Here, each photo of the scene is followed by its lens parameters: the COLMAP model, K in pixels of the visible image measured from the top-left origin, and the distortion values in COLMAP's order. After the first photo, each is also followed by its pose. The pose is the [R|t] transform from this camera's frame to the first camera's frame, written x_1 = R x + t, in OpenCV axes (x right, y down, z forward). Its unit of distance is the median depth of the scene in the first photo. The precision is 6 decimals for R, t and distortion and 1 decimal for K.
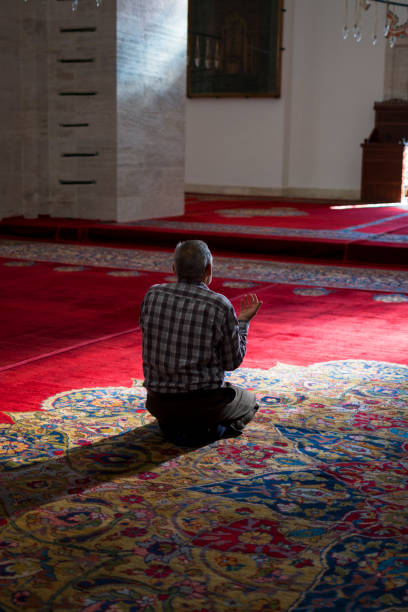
lens RADIAL K [[933.3, 0, 204.0], [0, 933.3, 306.0], [0, 0, 1]] dist [0.012570, 0.015532]
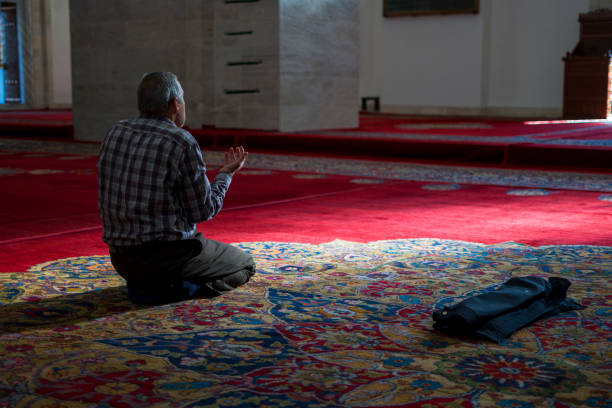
lens RADIAL K [[924.6, 0, 303.6], [0, 924.6, 227.3], [0, 0, 1]] dist [0.033681, 0.052330]
pose [[0.988704, 0.007511, -0.149695, 0.114362], [-0.010447, 0.999768, -0.018834, 0.042080], [0.149519, 0.020185, 0.988553, 0.078728]]
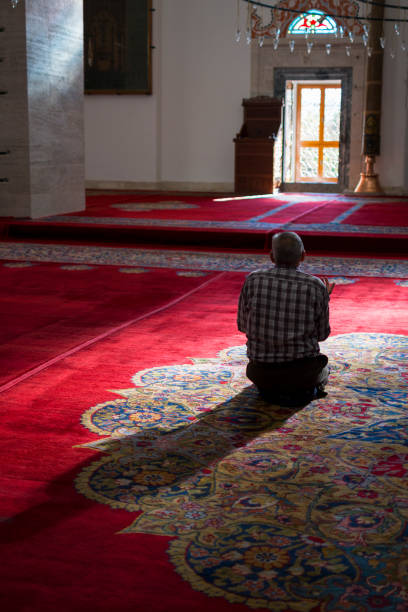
lens RADIAL K [[933.3, 0, 204.0], [0, 933.3, 306.0], [0, 0, 1]] dist [0.012570, 0.015532]
pose [[0.981584, -0.042622, 0.186213, -0.153127], [0.041233, 0.999085, 0.011330, 0.002580], [-0.186526, -0.003443, 0.982444, -0.059721]]
